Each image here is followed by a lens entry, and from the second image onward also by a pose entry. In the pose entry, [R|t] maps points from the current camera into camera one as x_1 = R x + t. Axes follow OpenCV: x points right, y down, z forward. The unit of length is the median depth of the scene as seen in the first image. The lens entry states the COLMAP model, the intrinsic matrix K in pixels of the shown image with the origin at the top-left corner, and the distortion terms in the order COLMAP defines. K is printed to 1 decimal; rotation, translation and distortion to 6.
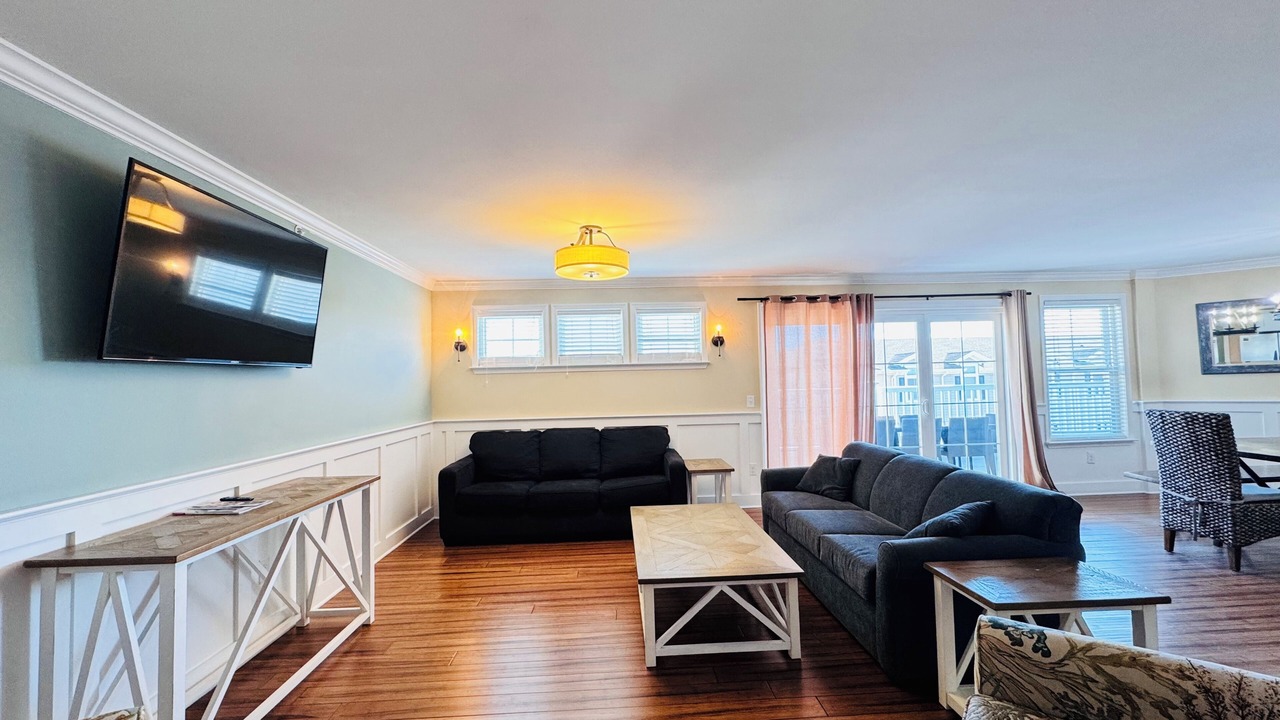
lens RADIAL K [[511.3, 0, 635.2], [0, 511.3, 360.5], [0, 0, 1]] dist [0.001024, 0.000110]
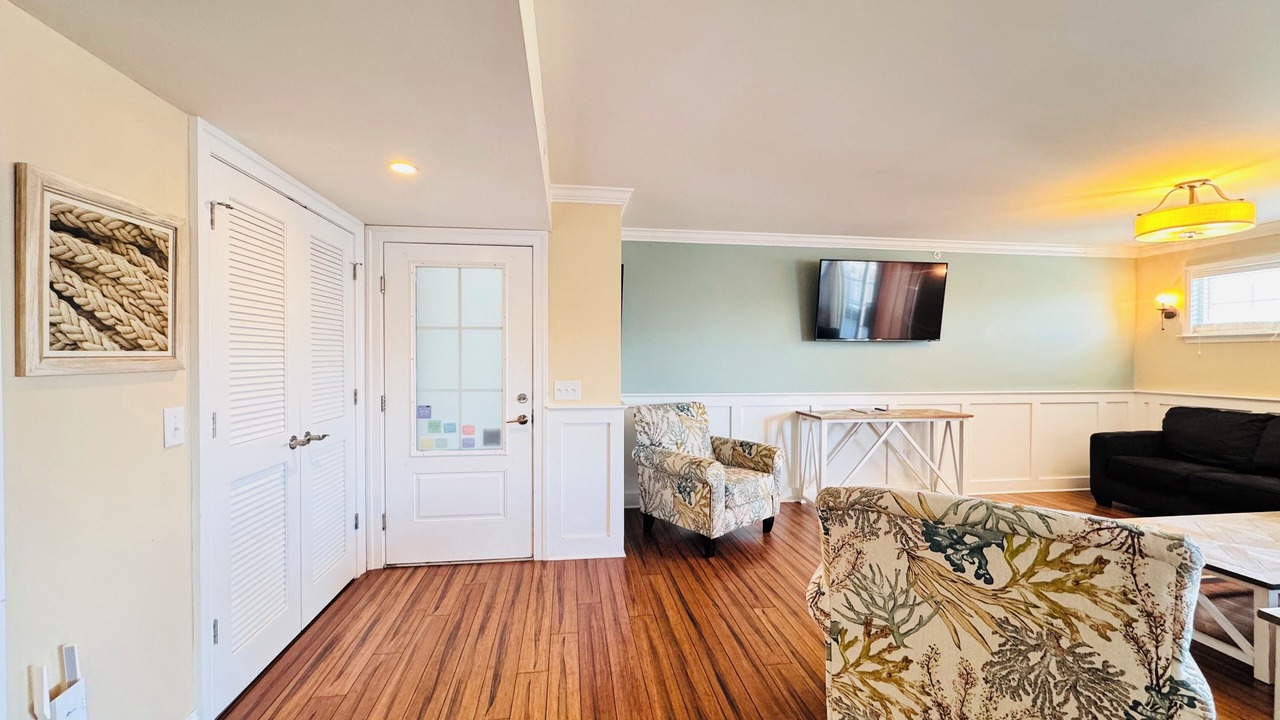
lens RADIAL K [[511.3, 0, 637.7], [0, 511.3, 359.1], [0, 0, 1]] dist [0.001024, 0.000110]
pose [[0.098791, 0.027654, -0.994724, 0.483115], [0.033237, 0.998964, 0.031073, -0.005972], [0.994553, -0.036132, 0.097769, -0.049047]]
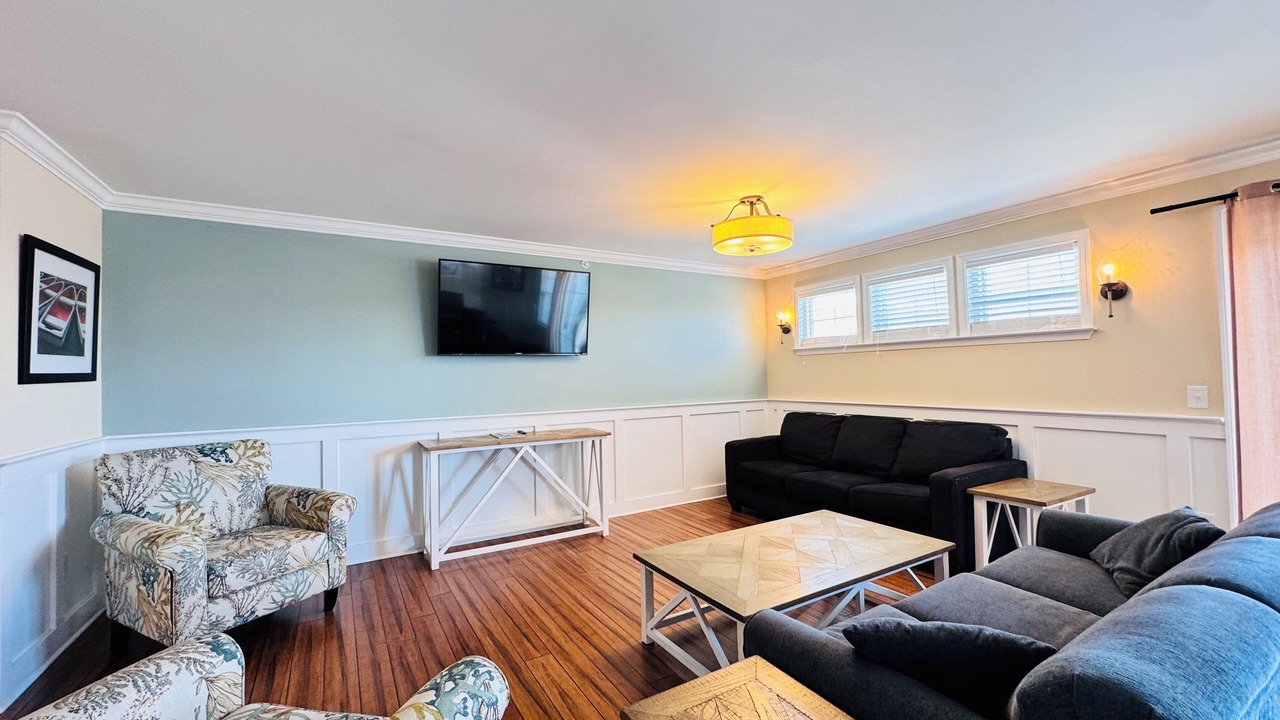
lens RADIAL K [[511.3, 0, 636.1], [0, 511.3, 359.5], [0, 0, 1]] dist [0.001024, 0.000110]
pose [[0.473749, -0.011699, -0.880582, 0.423286], [0.043259, 0.999014, 0.010001, 0.010748], [0.879597, -0.042831, 0.473788, 0.237667]]
